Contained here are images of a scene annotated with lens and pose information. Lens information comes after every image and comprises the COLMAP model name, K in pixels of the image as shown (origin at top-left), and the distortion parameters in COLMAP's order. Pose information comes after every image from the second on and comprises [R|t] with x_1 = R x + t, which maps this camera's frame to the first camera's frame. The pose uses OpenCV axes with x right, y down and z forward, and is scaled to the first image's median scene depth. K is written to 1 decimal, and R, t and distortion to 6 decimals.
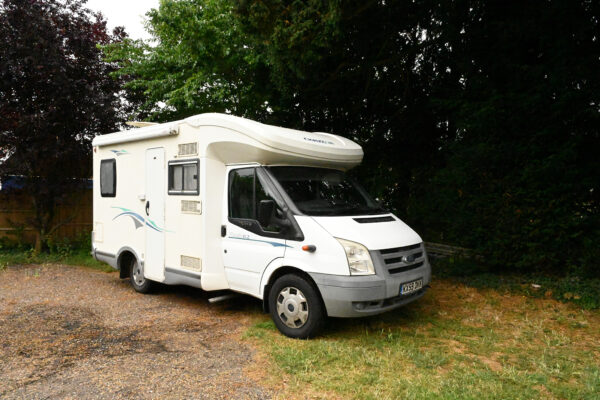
lens RADIAL K [[401.7, 0, 298.8], [0, 401.7, 197.4], [0, 0, 1]] dist [0.008609, -0.007881]
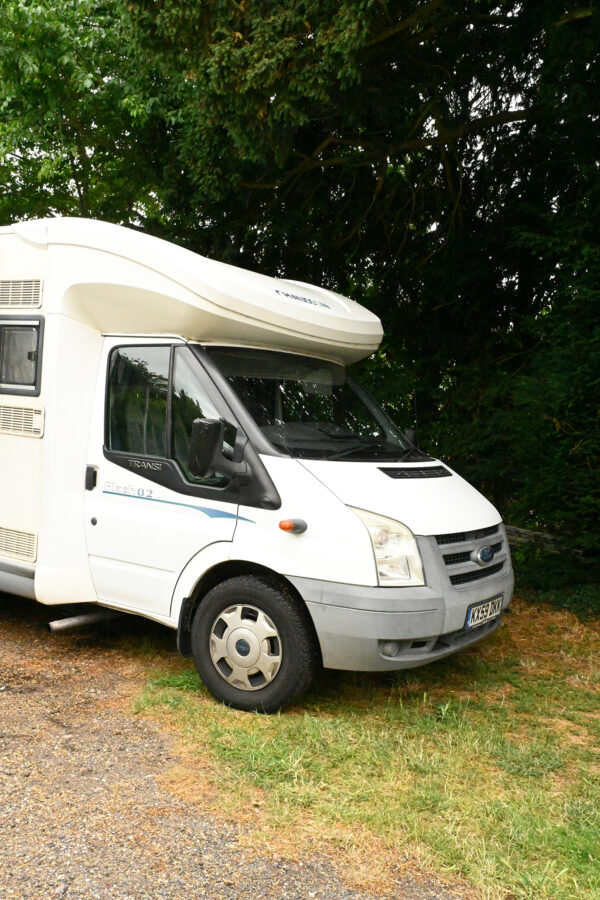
lens RADIAL K [[829.8, 0, 300.0], [0, 829.8, 450.0], [0, 0, 1]] dist [-0.008698, 0.002227]
pose [[0.987932, 0.059329, 0.143072, -0.103738], [-0.065820, 0.996986, 0.041066, -0.003632], [-0.140205, -0.049987, 0.988860, 0.030109]]
